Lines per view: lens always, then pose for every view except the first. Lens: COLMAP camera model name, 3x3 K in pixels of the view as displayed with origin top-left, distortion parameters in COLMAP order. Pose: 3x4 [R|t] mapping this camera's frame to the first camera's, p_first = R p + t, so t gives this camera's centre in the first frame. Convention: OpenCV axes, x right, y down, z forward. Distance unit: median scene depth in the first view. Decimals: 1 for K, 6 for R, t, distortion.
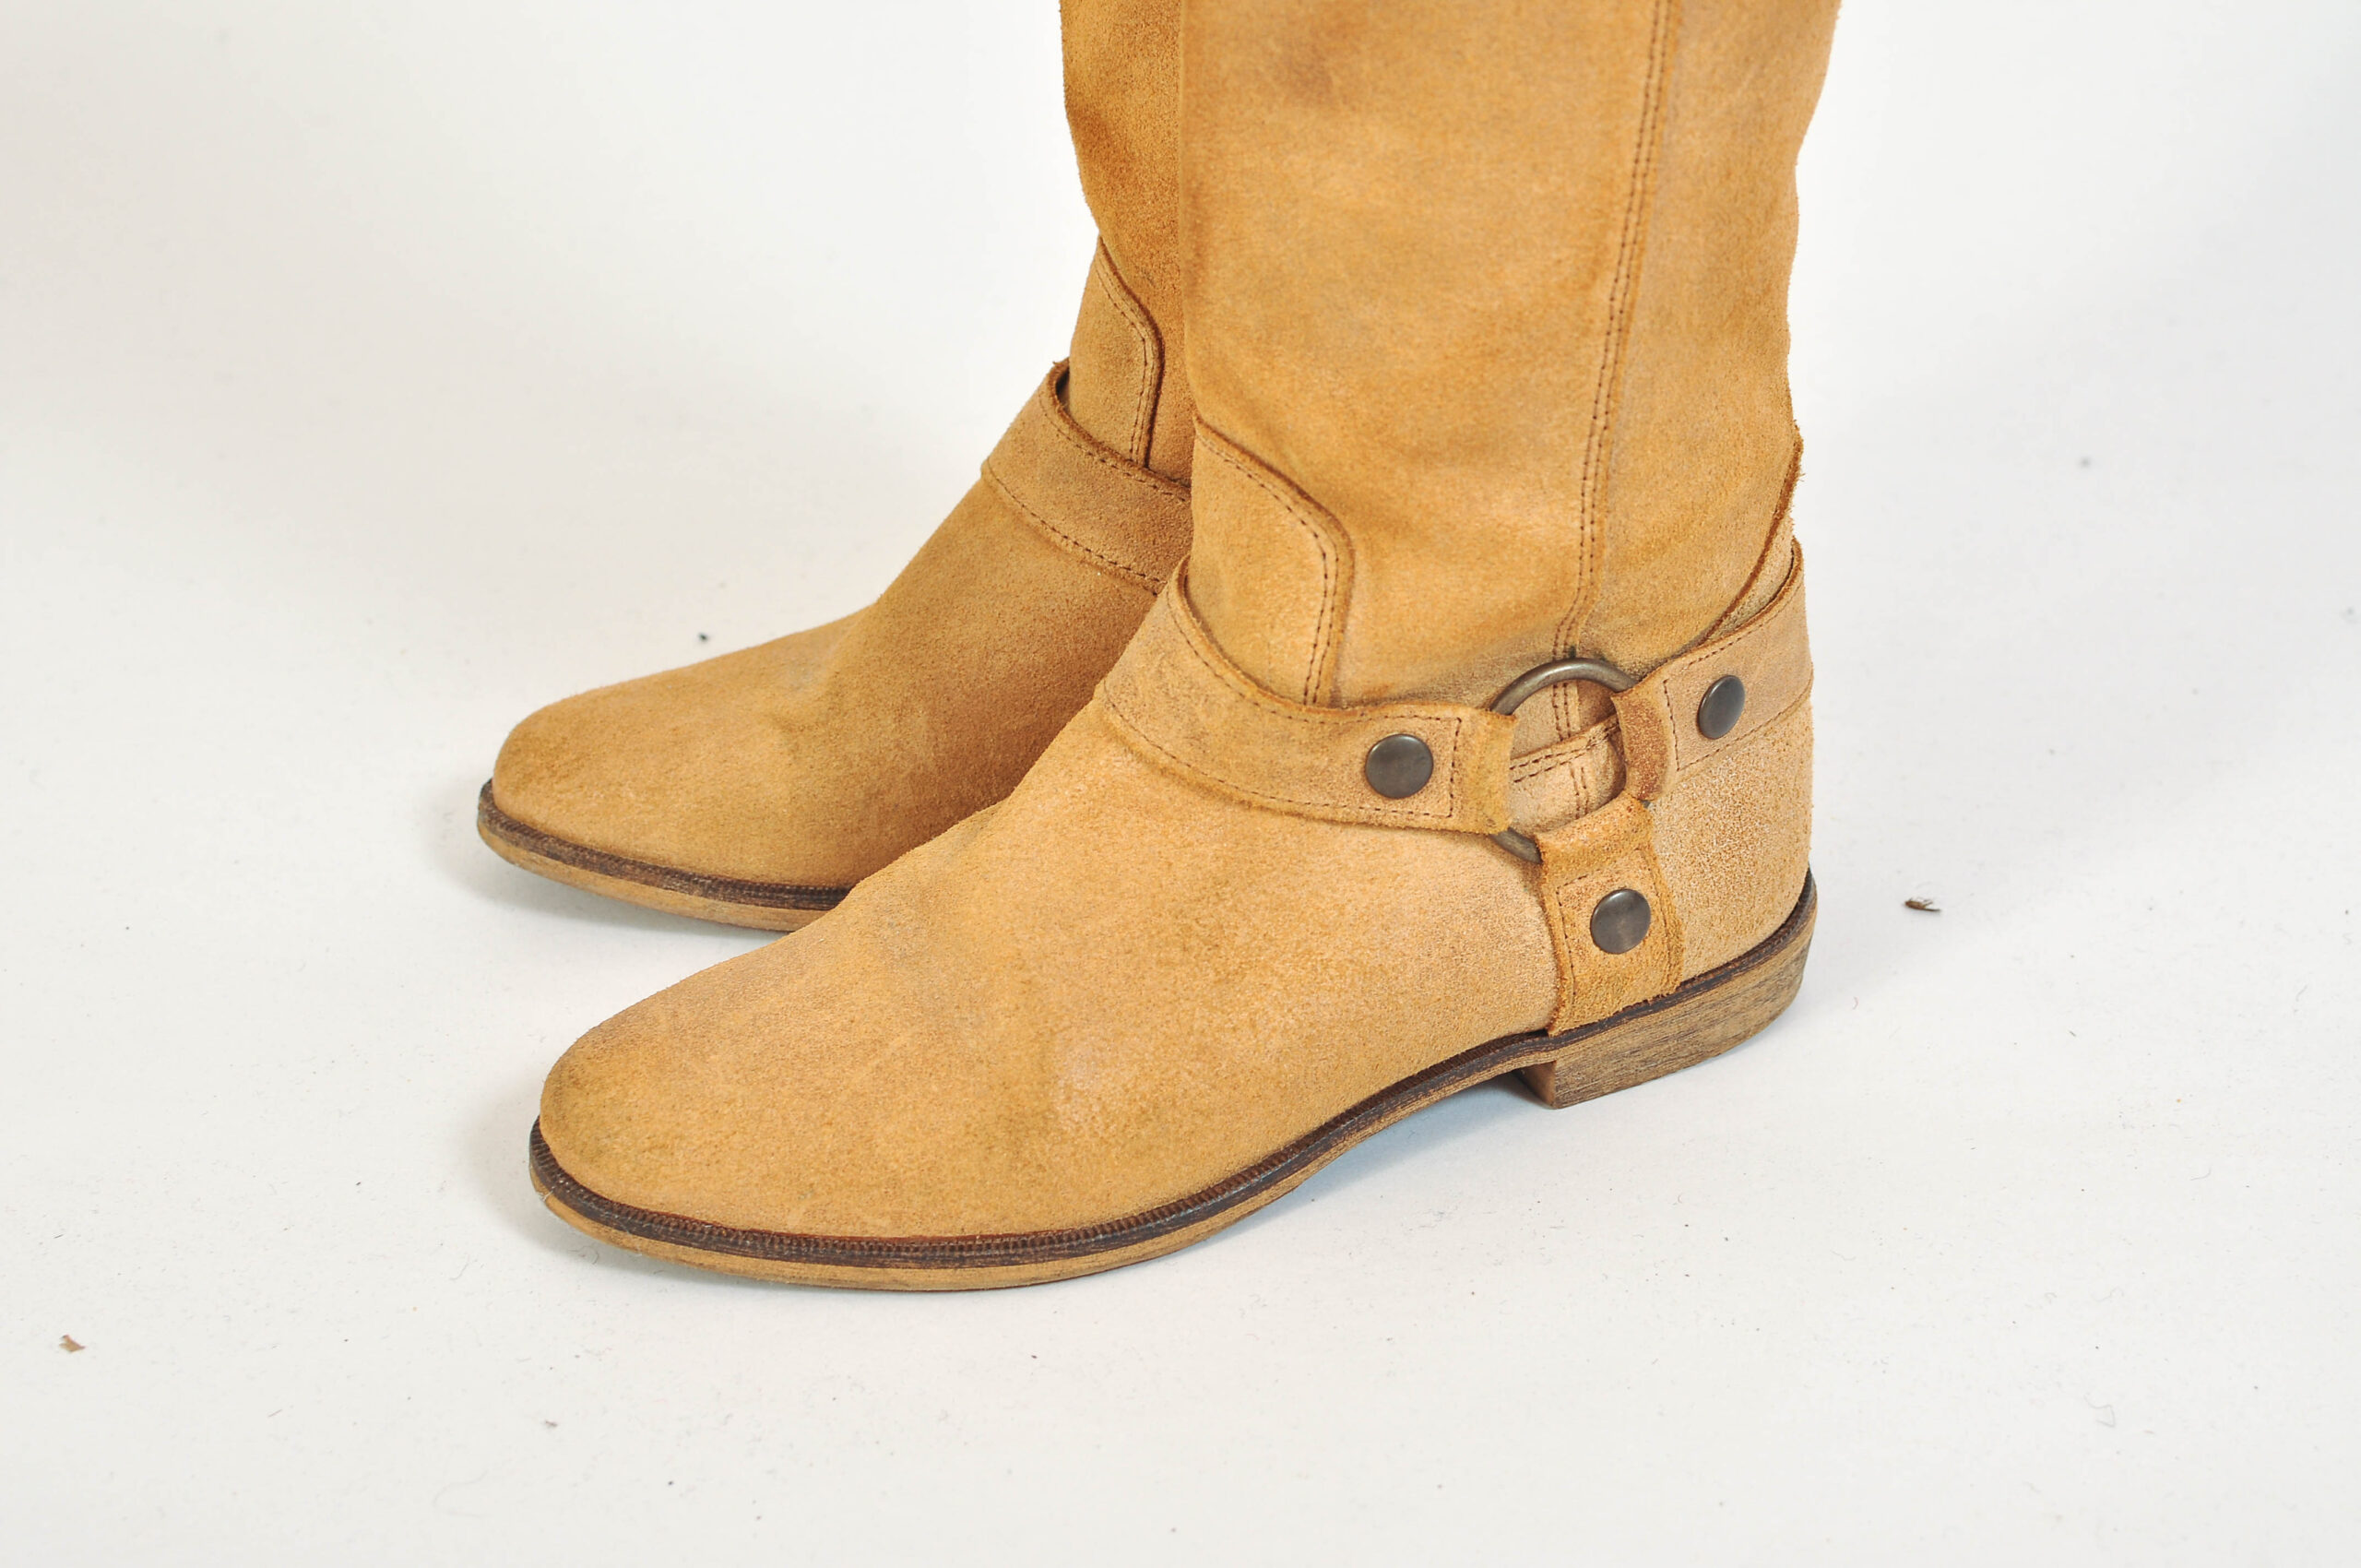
lens RADIAL K [[3629.6, 0, 1178.6], [0, 3629.6, 774.6], [0, 0, 1]] dist [-0.181928, 0.000000]
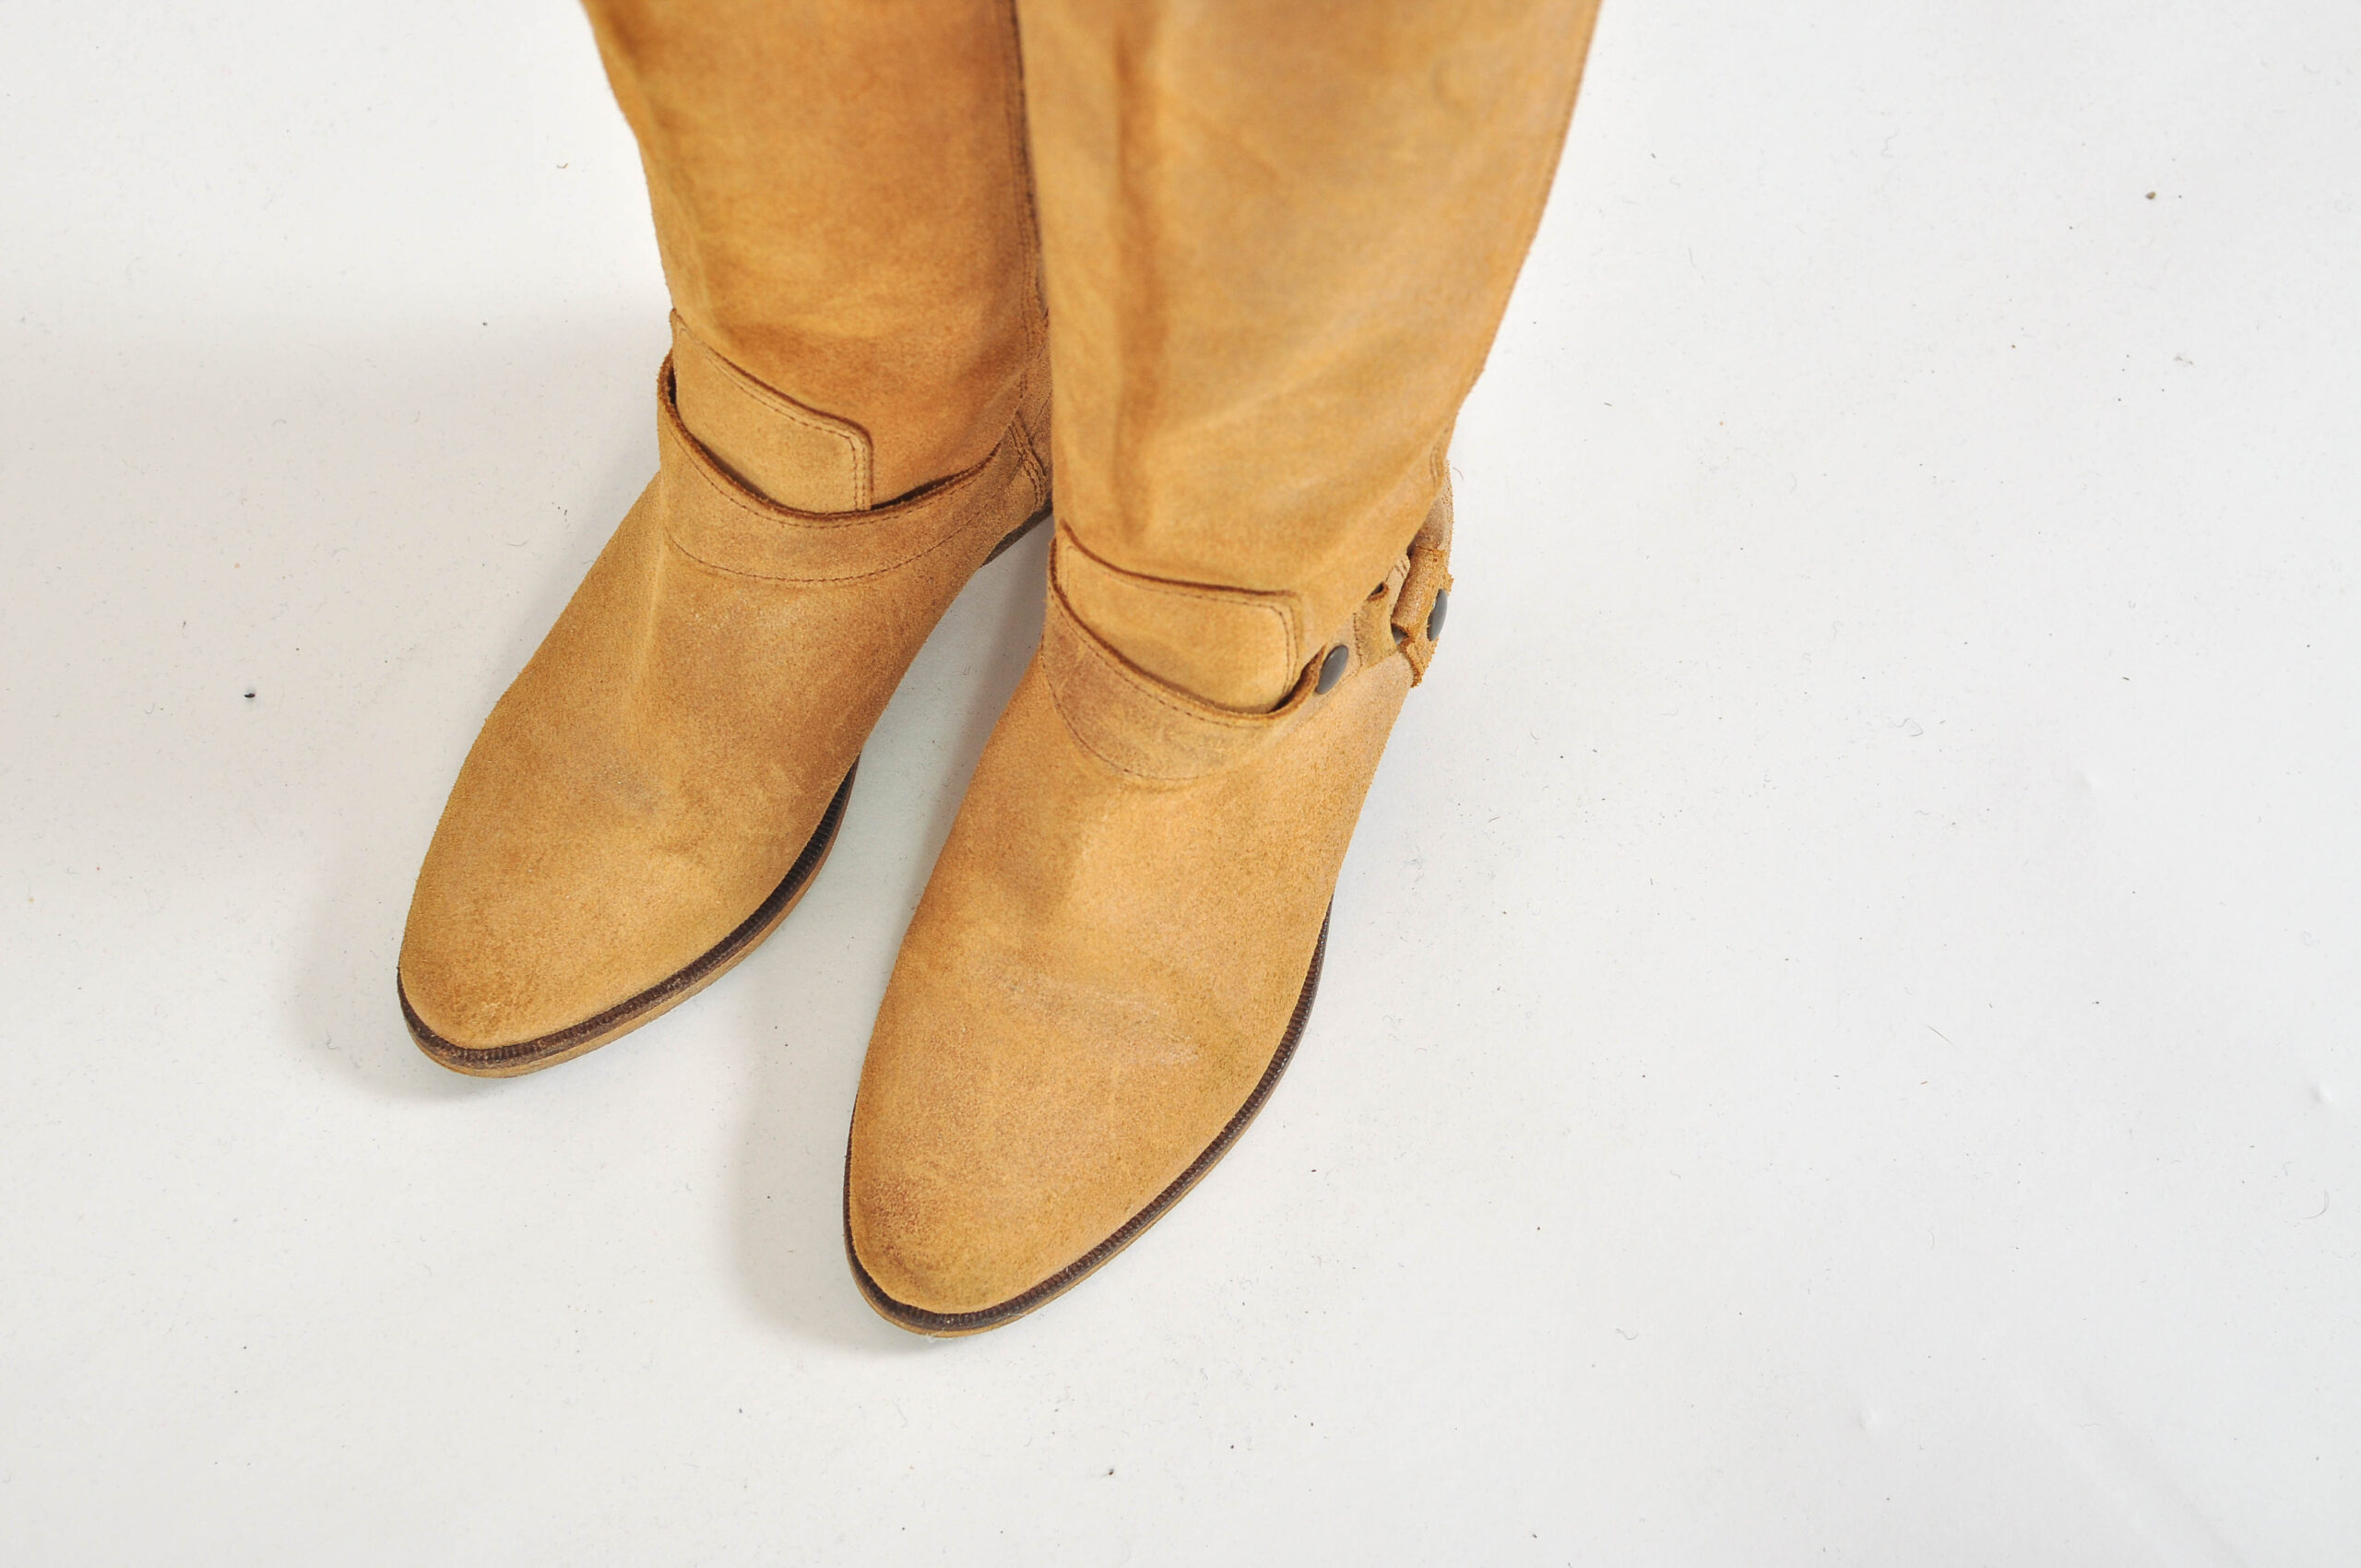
lens RADIAL K [[3629.6, 0, 1182.8], [0, 3629.6, 781.4], [0, 0, 1]] dist [-0.181928, 0.000000]
pose [[0.684291, -0.655437, 0.319606, -0.392968], [0.354866, 0.682208, 0.639267, -0.781132], [-0.637037, -0.324027, 0.699421, 0.142772]]
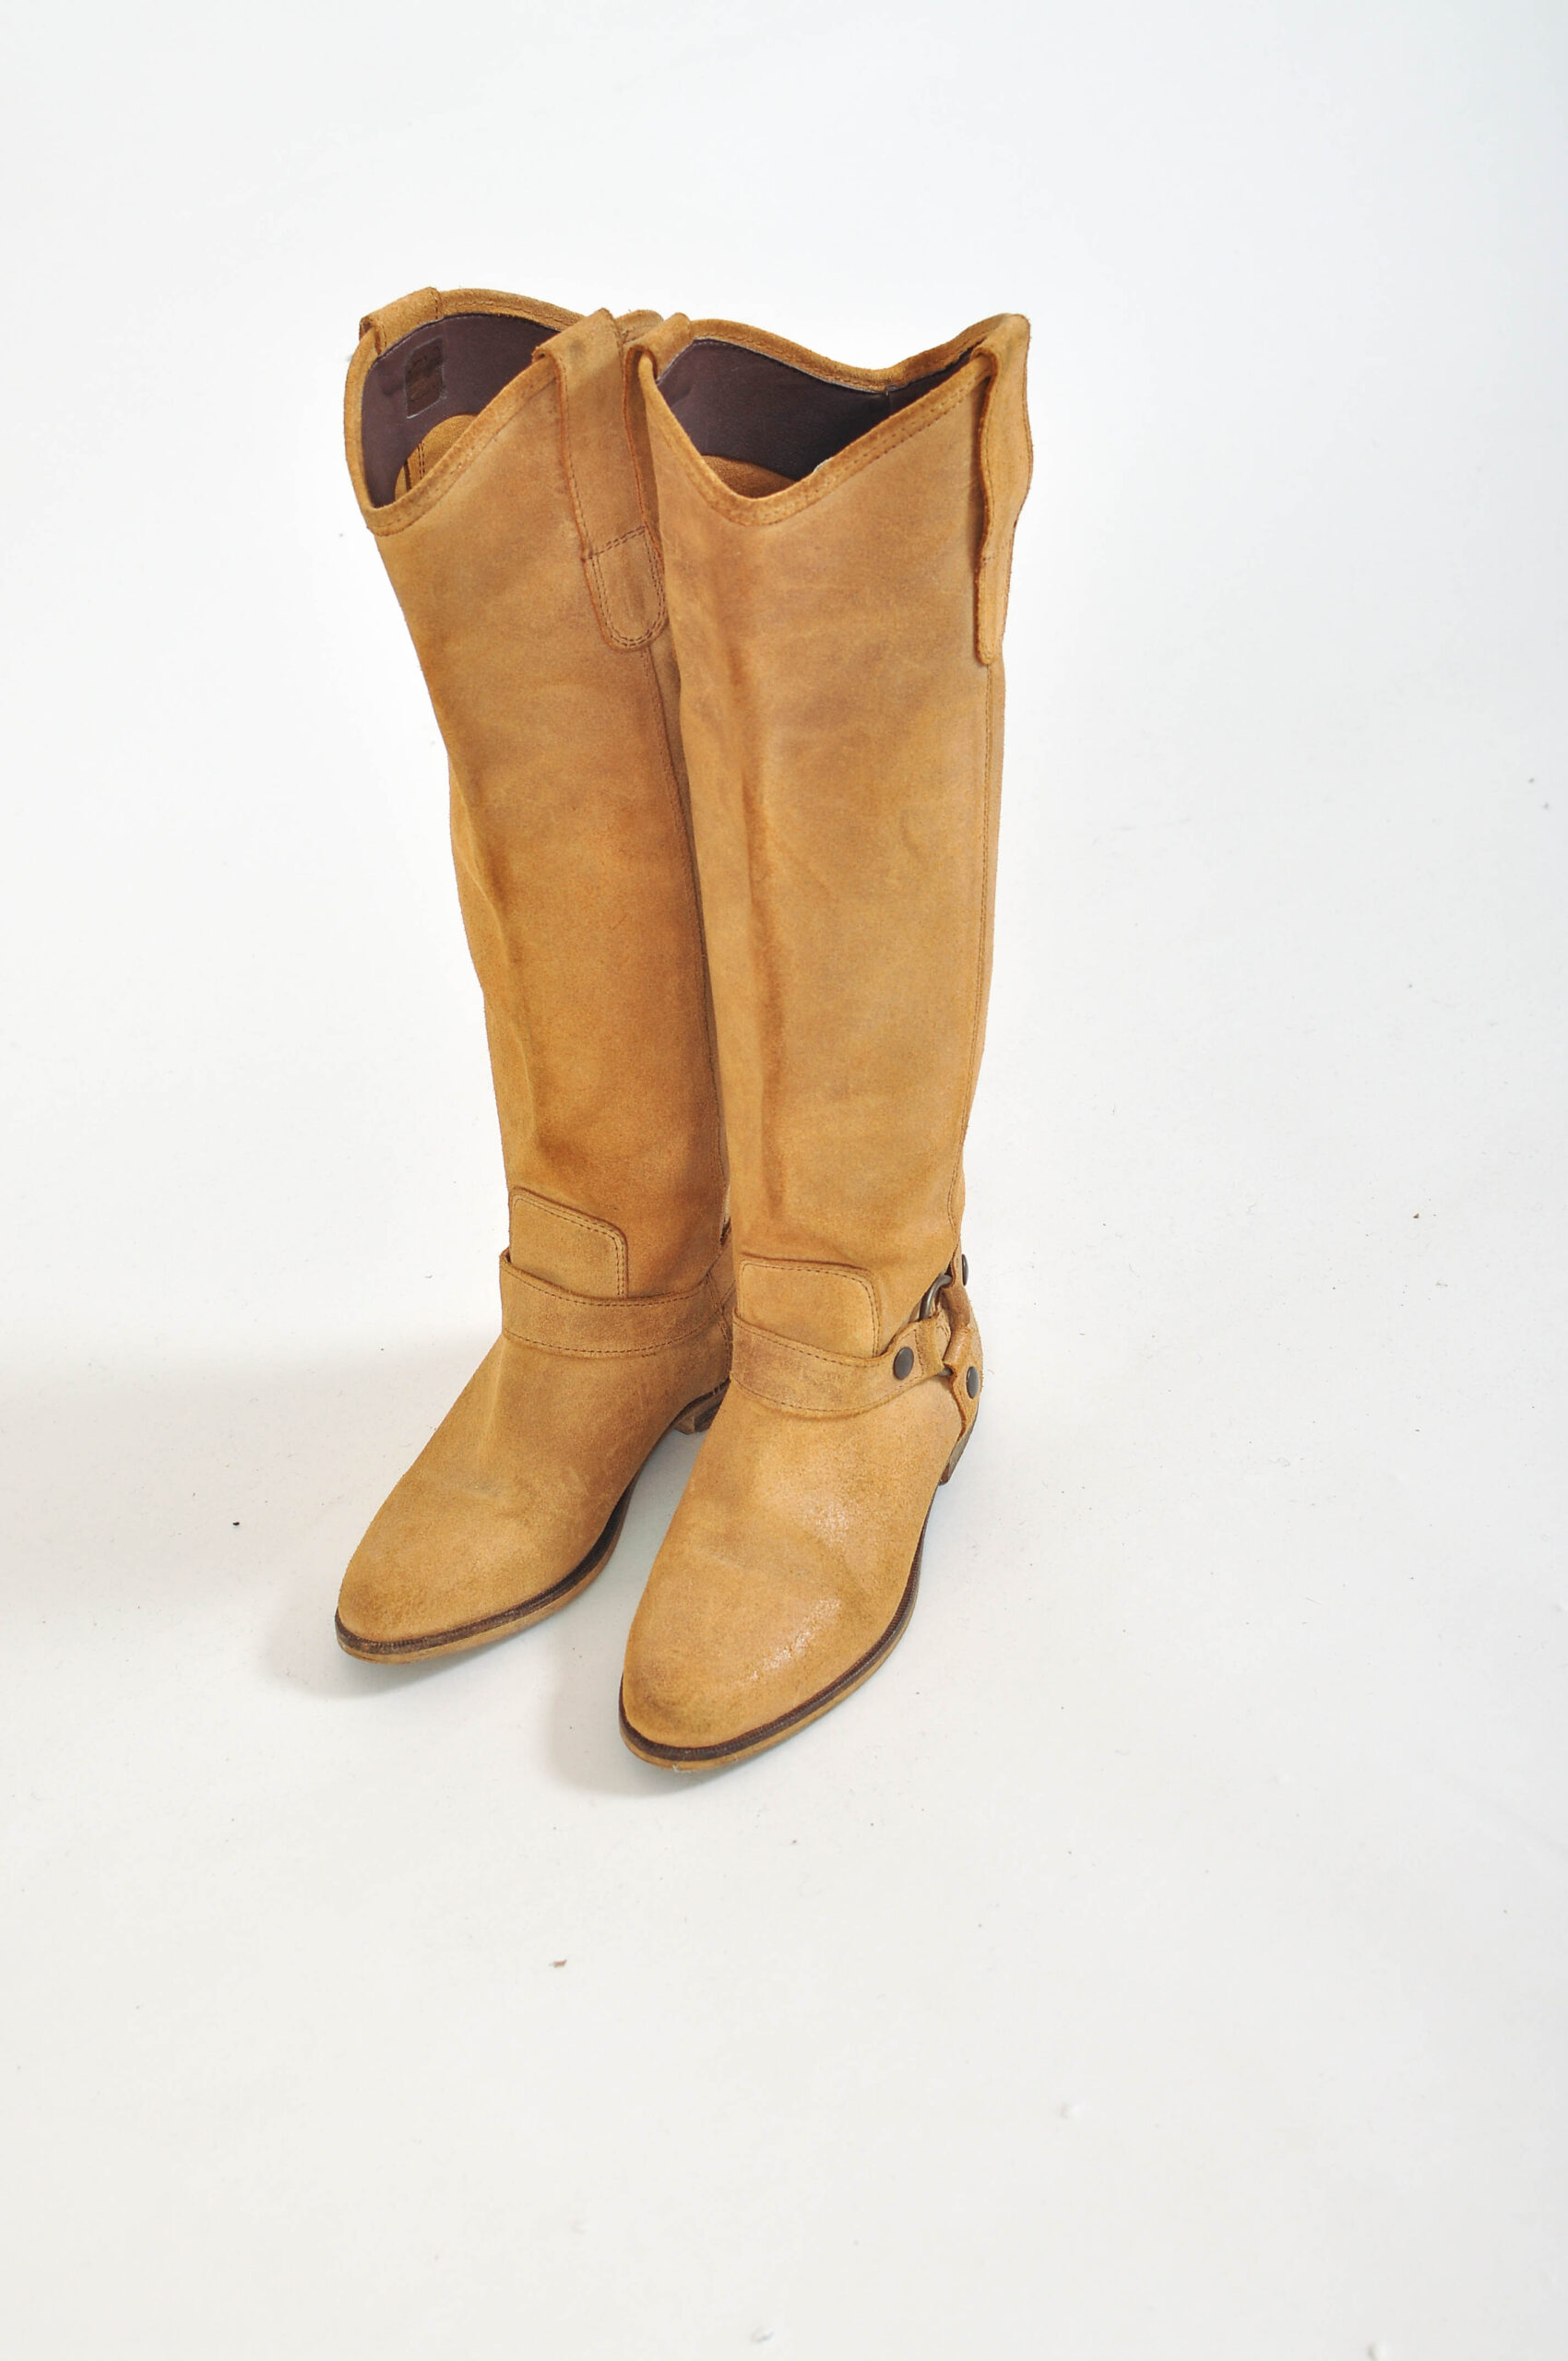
lens RADIAL K [[3629.6, 0, 784.2], [0, 3629.6, 1180.6], [0, 0, 1]] dist [-0.181928, 0.000000]
pose [[0.669936, -0.432155, 0.603678, -1.185968], [0.412828, 0.892665, 0.180893, -0.496118], [-0.617056, 0.128028, 0.776434, -0.588753]]
